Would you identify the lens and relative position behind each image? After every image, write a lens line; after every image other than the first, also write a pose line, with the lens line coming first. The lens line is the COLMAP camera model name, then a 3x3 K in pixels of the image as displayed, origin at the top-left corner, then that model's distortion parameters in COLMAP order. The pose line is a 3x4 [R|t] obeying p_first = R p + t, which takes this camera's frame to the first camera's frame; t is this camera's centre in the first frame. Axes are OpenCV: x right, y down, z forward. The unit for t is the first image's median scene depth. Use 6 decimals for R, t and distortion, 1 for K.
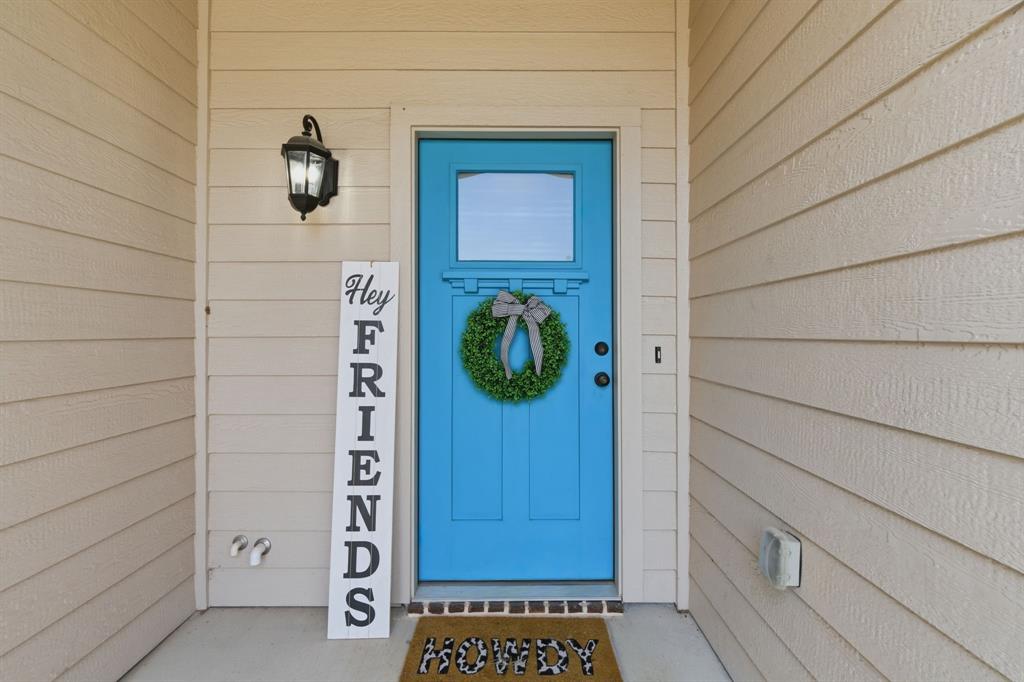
lens RADIAL K [[463.9, 0, 512.0], [0, 463.9, 341.0], [0, 0, 1]] dist [-0.001158, 0.000562]
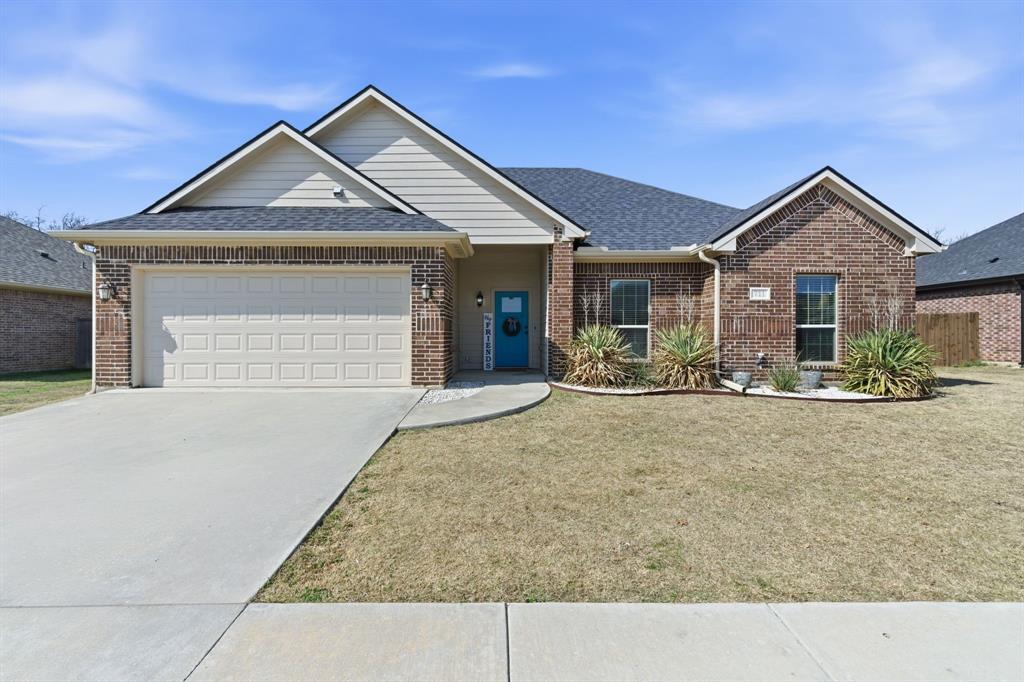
lens RADIAL K [[459.5, 0, 510.6], [0, 459.5, 345.1], [0, 0, 1]] dist [-0.000120, -0.000483]
pose [[0.999984, -0.000863, 0.005596, -0.037507], [0.000863, 1.000000, 0.000019, 0.255712], [-0.005596, -0.000014, 0.999984, -5.154371]]
